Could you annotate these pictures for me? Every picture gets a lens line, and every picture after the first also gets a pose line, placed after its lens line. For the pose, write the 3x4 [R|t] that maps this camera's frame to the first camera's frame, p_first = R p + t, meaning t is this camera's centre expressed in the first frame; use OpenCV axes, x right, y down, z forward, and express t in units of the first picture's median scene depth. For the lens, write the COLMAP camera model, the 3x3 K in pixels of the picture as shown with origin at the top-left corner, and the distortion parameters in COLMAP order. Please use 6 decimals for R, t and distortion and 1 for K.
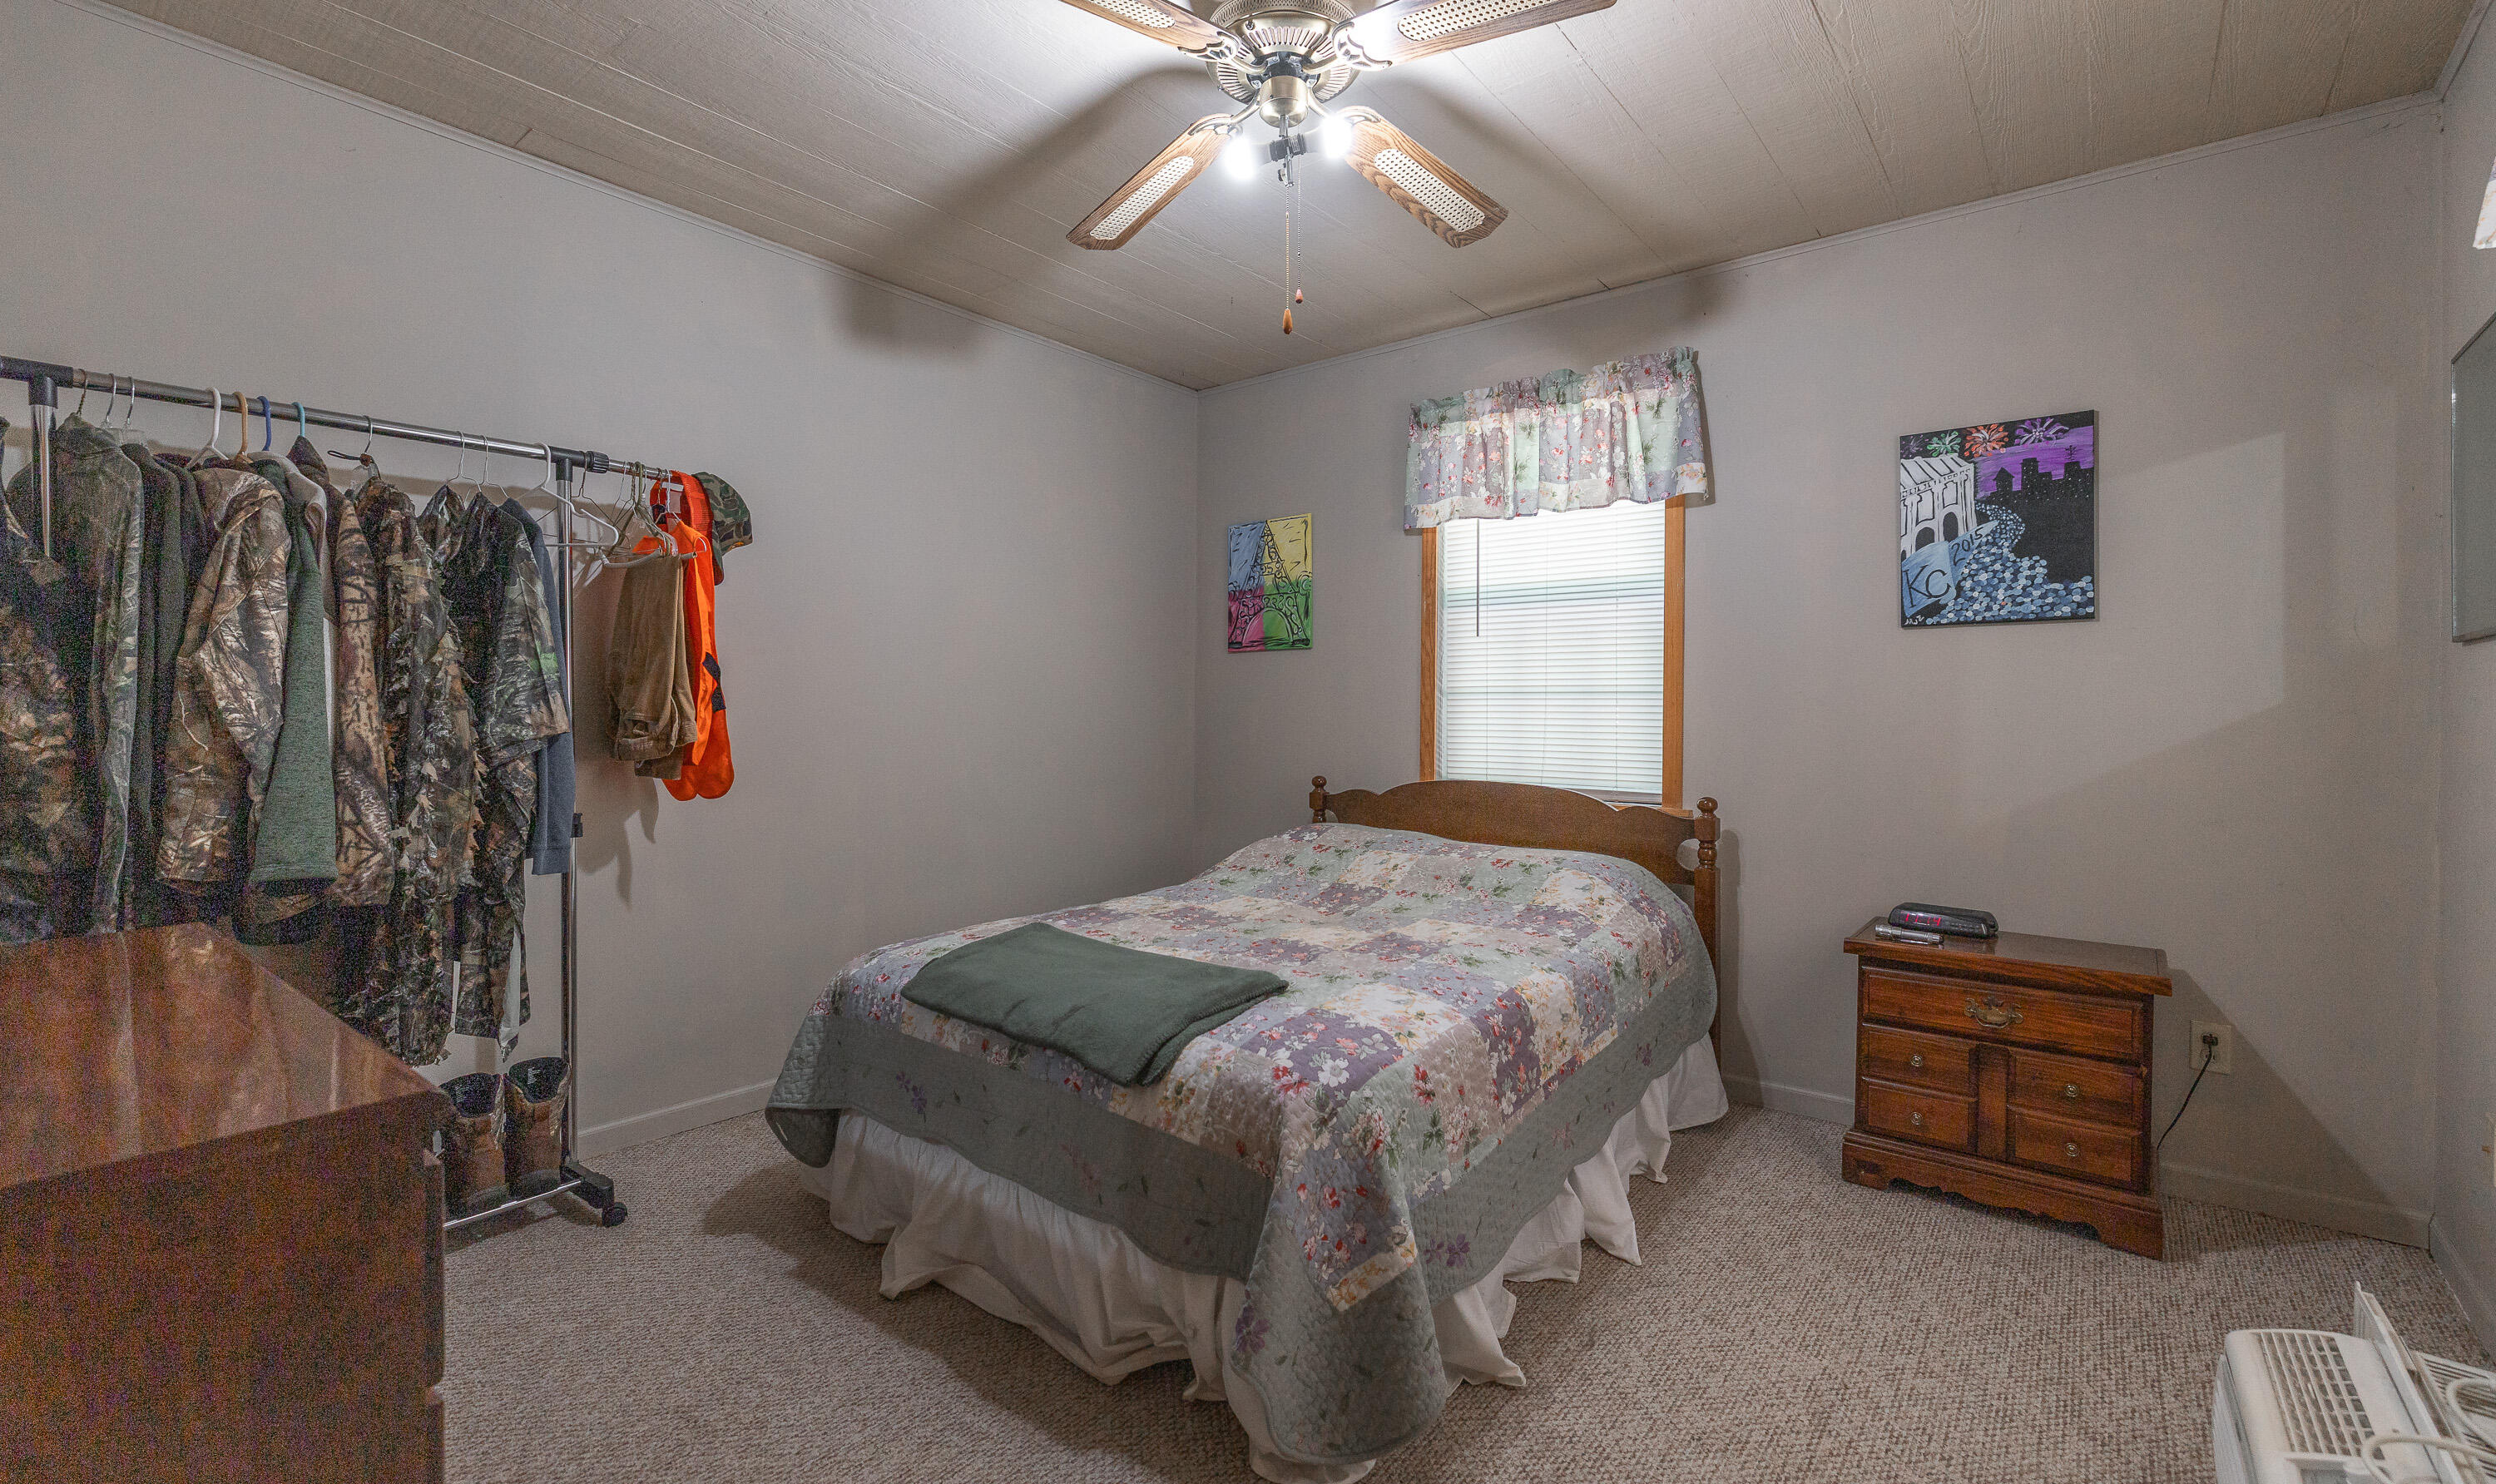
lens RADIAL K [[1083.2, 0, 1246.4], [0, 1083.2, 709.2], [0, 0, 1]] dist [-0.000044, -0.000017]
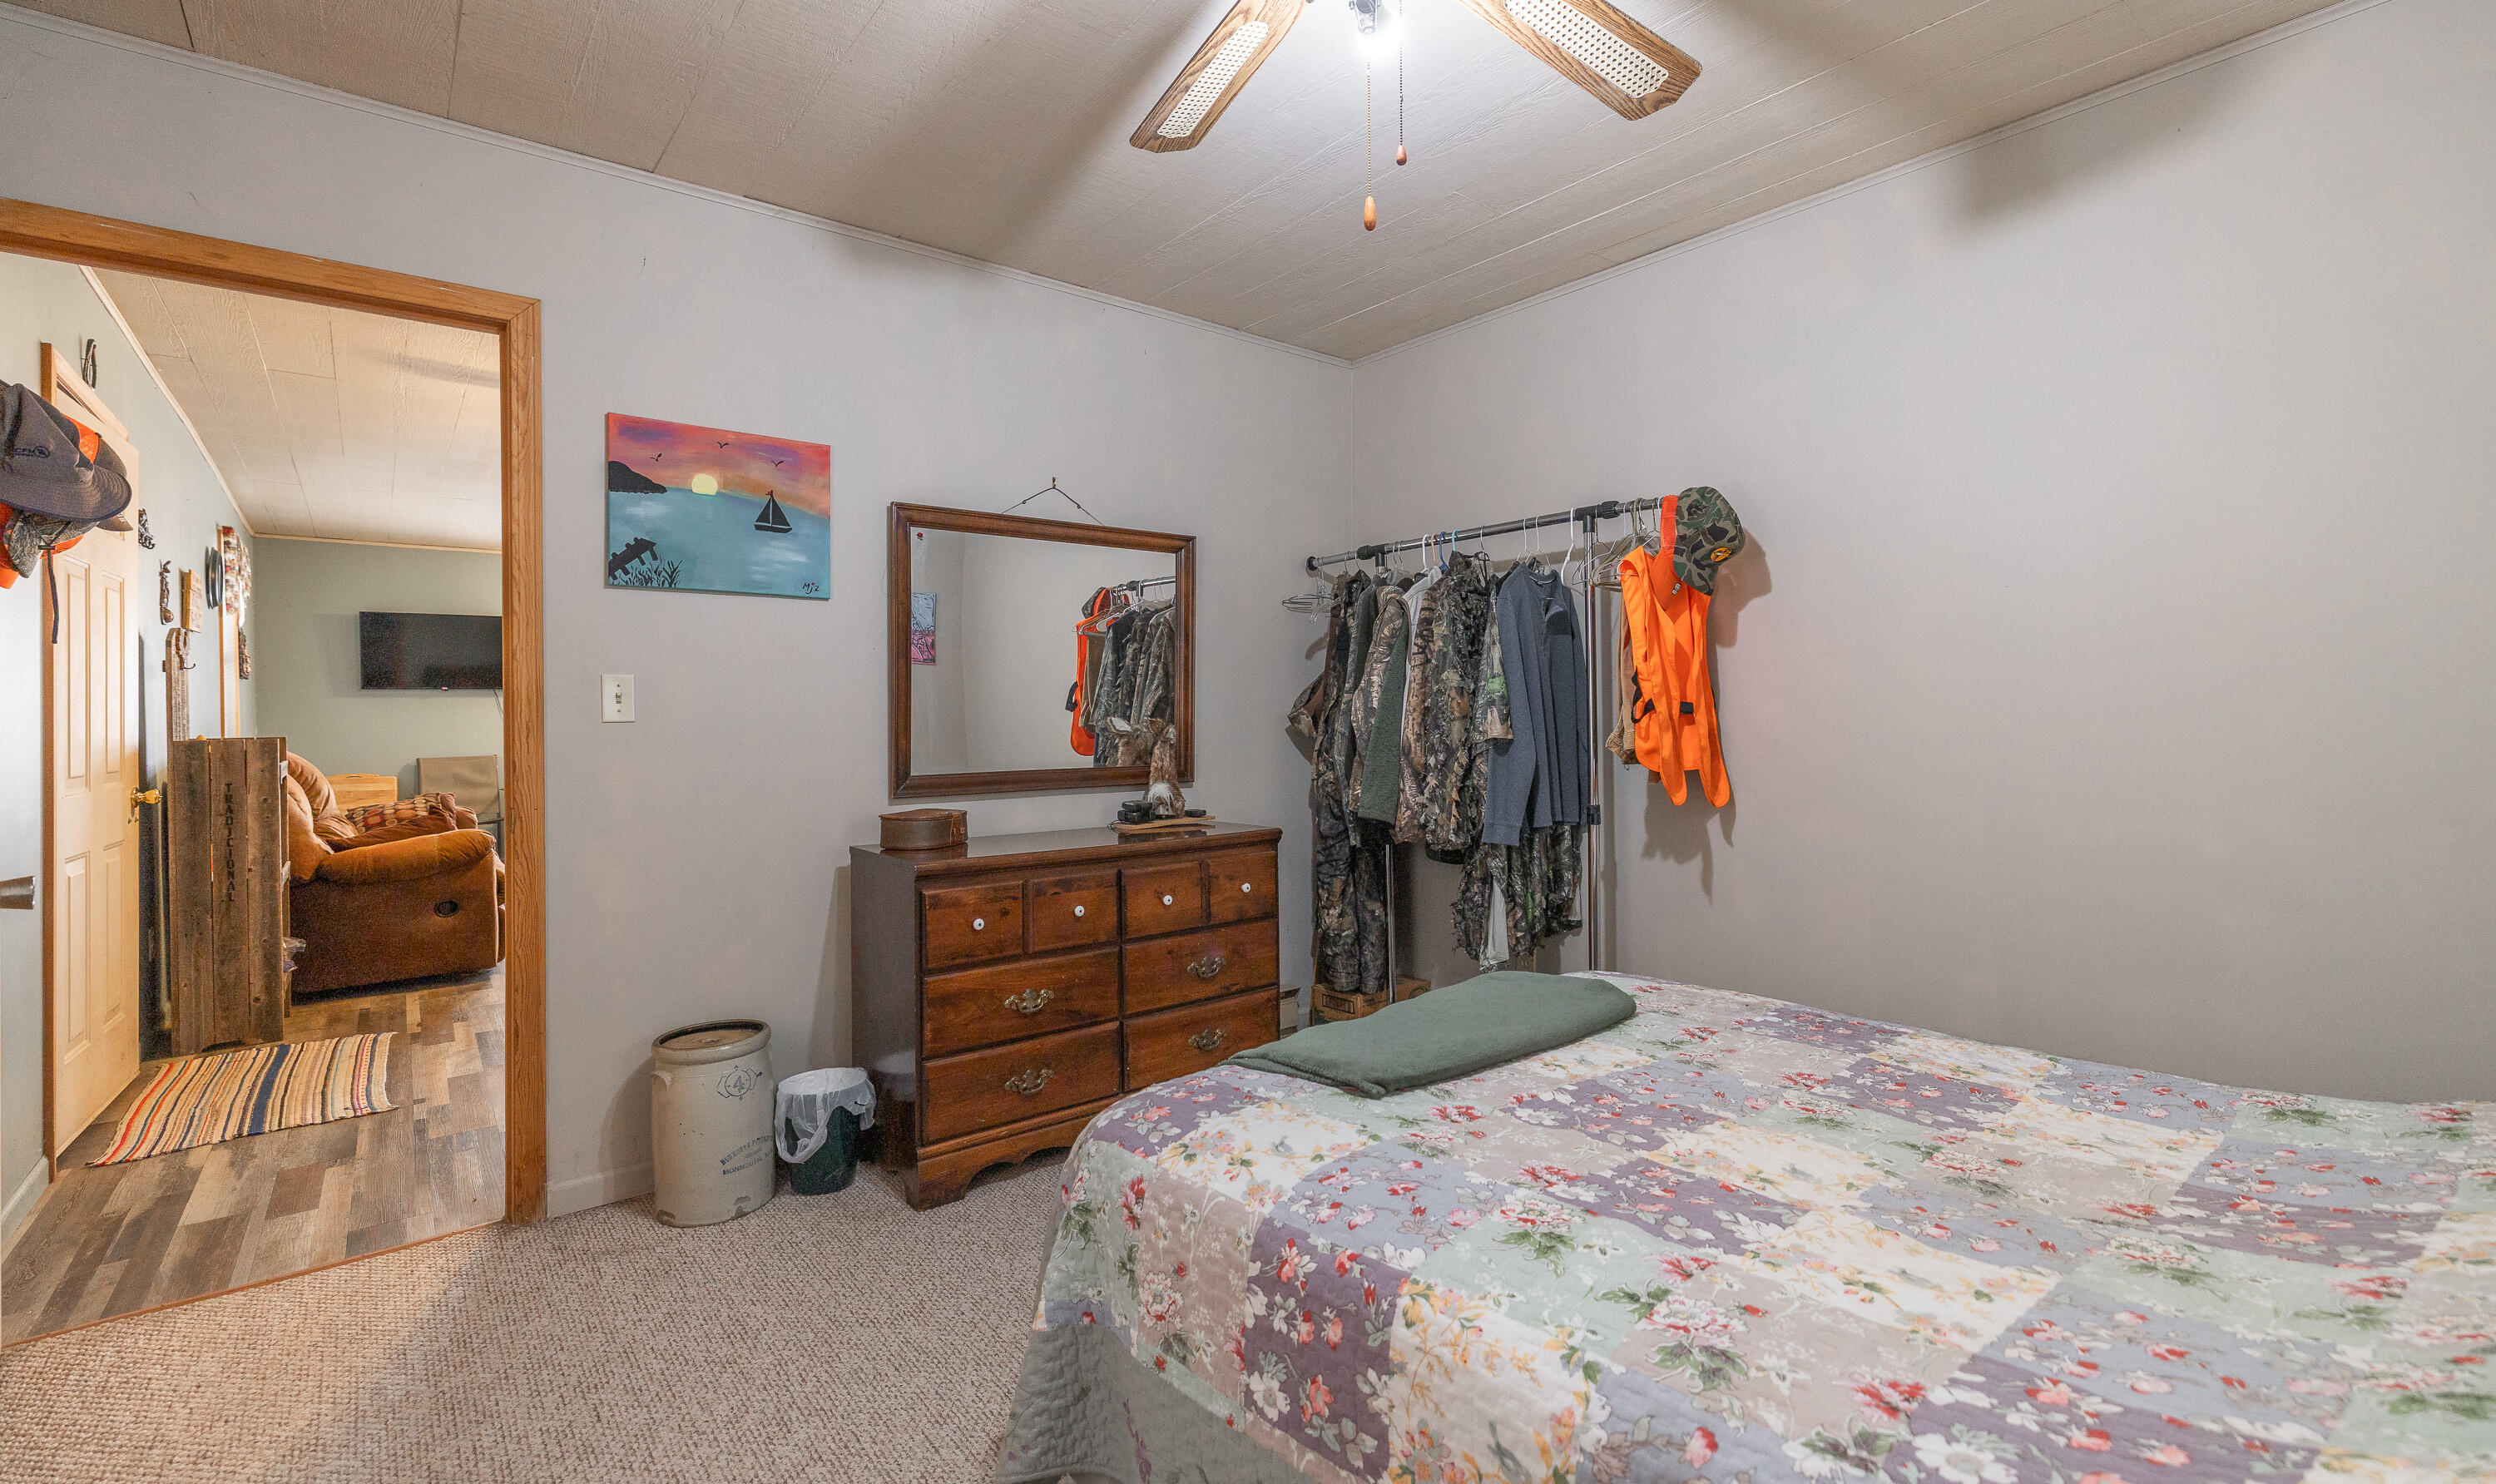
lens RADIAL K [[1083.2, 0, 1246.4], [0, 1083.2, 709.2], [0, 0, 1]] dist [-0.000044, -0.000017]
pose [[-0.218944, -0.004116, -0.975729, 0.812503], [0.011907, 0.999905, -0.006889, -0.008512], [0.975665, -0.013126, -0.218875, 1.106185]]
